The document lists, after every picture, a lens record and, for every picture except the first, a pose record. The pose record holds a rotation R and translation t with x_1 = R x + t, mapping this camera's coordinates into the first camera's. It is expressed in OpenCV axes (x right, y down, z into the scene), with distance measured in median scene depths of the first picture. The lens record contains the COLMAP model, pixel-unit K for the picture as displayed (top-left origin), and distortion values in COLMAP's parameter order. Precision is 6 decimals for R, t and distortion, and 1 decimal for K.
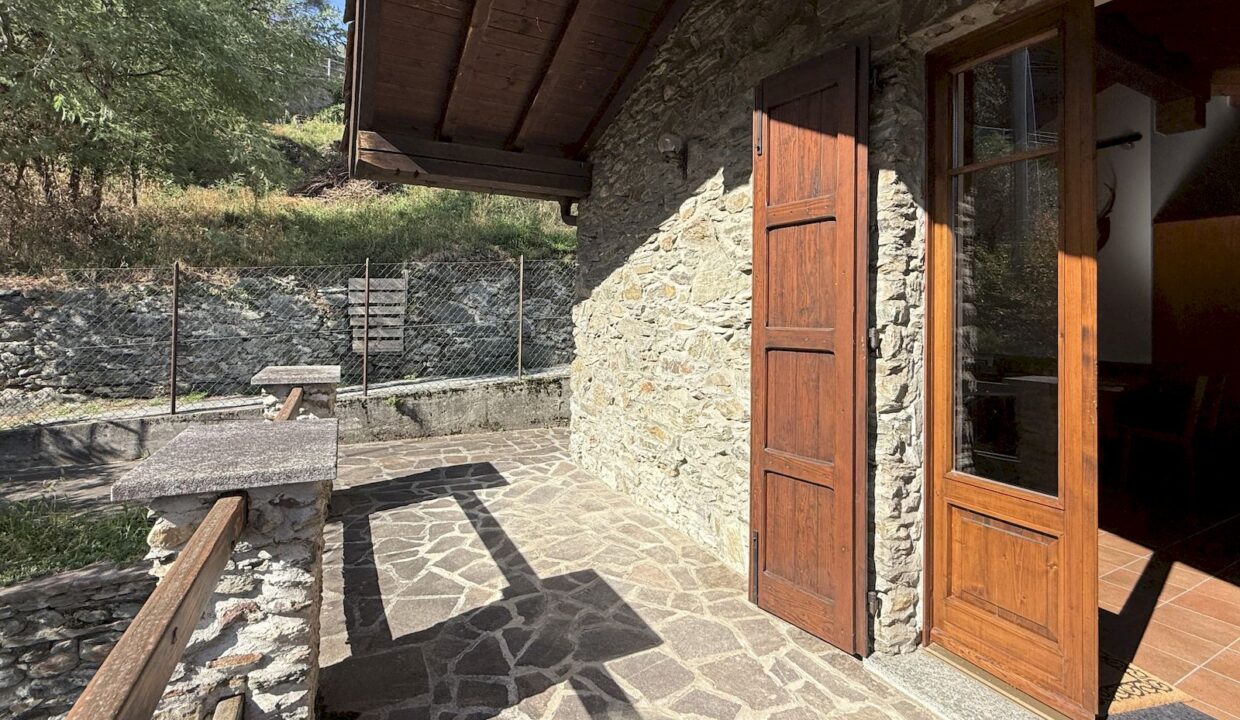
lens RADIAL K [[578.8, 0, 627.8], [0, 578.8, 304.9], [0, 0, 1]] dist [0.002361, -0.000055]
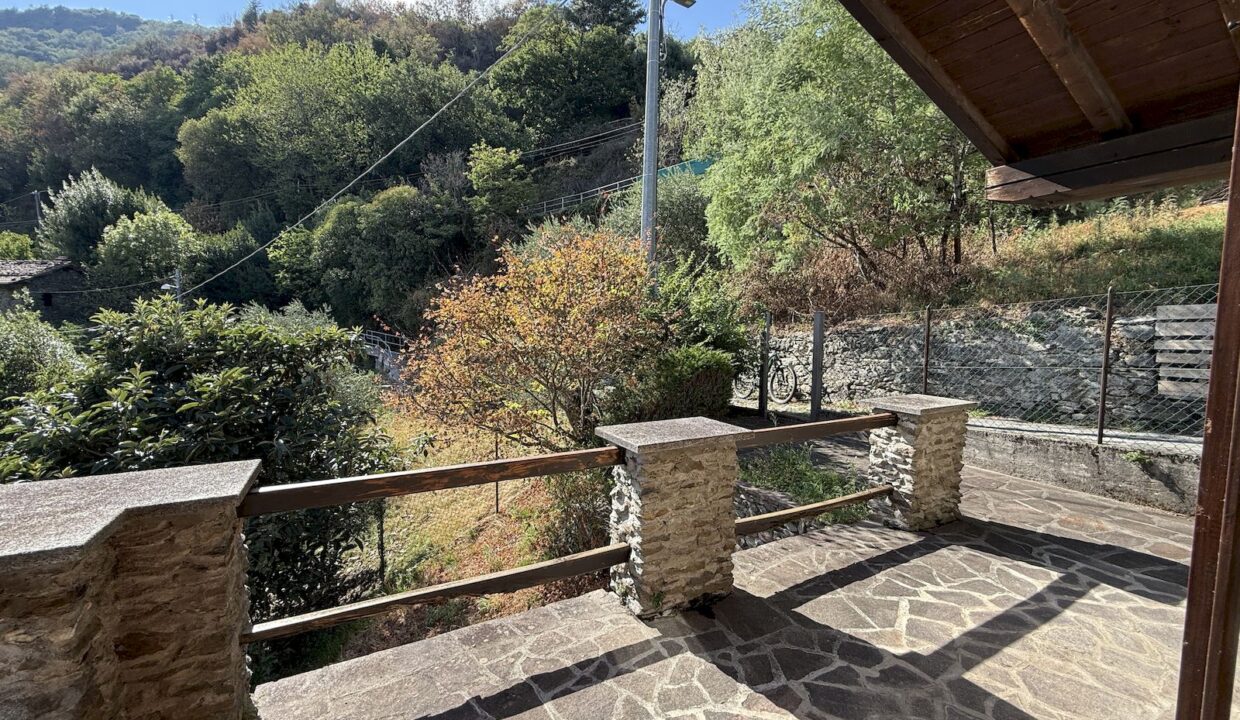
lens RADIAL K [[495.5, 0, 619.5], [0, 495.5, 360.4], [0, 0, 1]] dist [0.000362, -0.001193]
pose [[0.034295, 0.059425, -0.997643, 0.268132], [0.009443, 0.998167, 0.059781, -0.021818], [0.999367, -0.011471, 0.033671, 0.234780]]
